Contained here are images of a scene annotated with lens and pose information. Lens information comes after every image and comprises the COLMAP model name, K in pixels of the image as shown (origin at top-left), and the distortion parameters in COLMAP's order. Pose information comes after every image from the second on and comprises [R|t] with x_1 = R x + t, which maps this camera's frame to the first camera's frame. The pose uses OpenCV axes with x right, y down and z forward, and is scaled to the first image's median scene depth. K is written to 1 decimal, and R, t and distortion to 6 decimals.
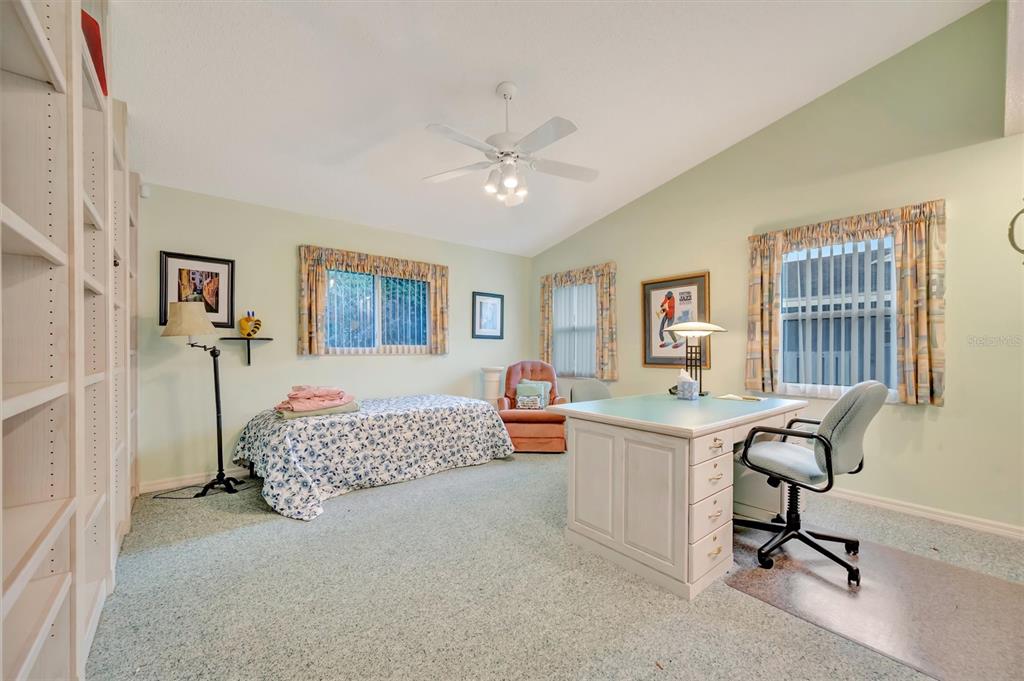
lens RADIAL K [[404.1, 0, 515.1], [0, 404.1, 344.5], [0, 0, 1]] dist [0.000862, 0.000049]
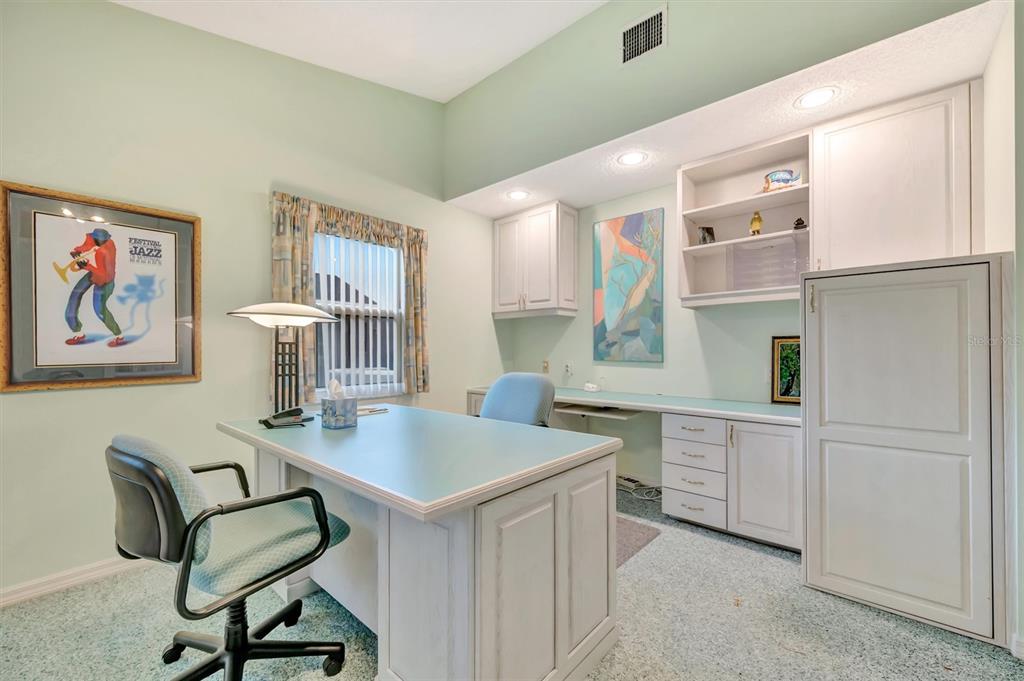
lens RADIAL K [[404.1, 0, 515.1], [0, 404.1, 344.5], [0, 0, 1]] dist [0.000862, 0.000049]
pose [[-0.140091, 0.007145, 0.990113, -0.210013], [-0.007999, 0.999933, -0.008348, 0.008855], [-0.990106, -0.009089, -0.140025, 0.741187]]
